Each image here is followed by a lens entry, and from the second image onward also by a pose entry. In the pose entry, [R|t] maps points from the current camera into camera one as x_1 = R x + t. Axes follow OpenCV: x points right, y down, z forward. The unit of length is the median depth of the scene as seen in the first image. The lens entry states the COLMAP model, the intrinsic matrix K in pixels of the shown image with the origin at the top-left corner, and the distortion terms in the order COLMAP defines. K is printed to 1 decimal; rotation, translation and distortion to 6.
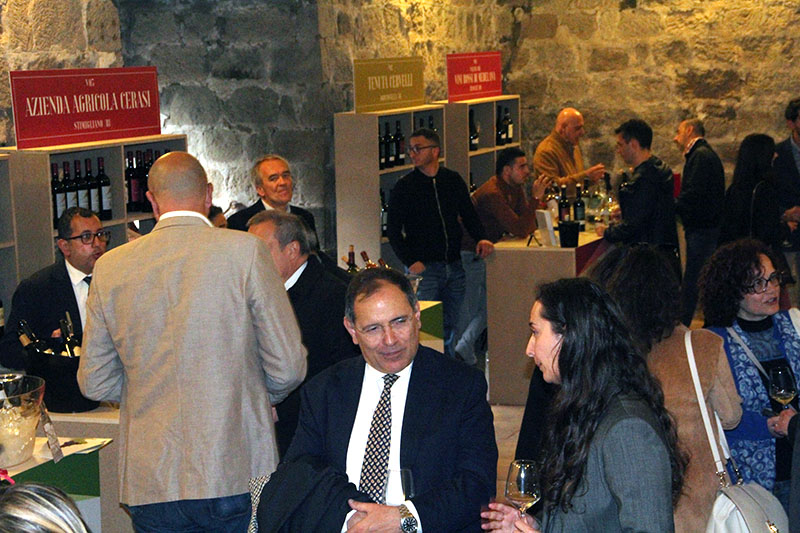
lens RADIAL K [[1764.8, 0, 400.0], [0, 1764.8, 266.5], [0, 0, 1]] dist [0.376712, -0.154799]
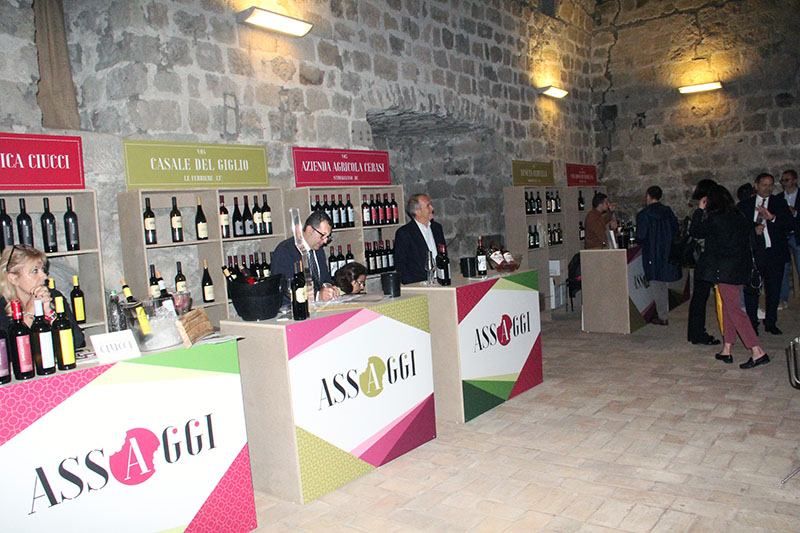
lens RADIAL K [[663.7, 0, 400.0], [0, 663.7, 266.5], [0, 0, 1]] dist [-0.175573, 0.123311]
pose [[0.961134, -0.018354, -0.275472, 0.053219], [0.008539, 0.999287, -0.036787, 0.028954], [0.275951, 0.033005, 0.960605, 0.241486]]
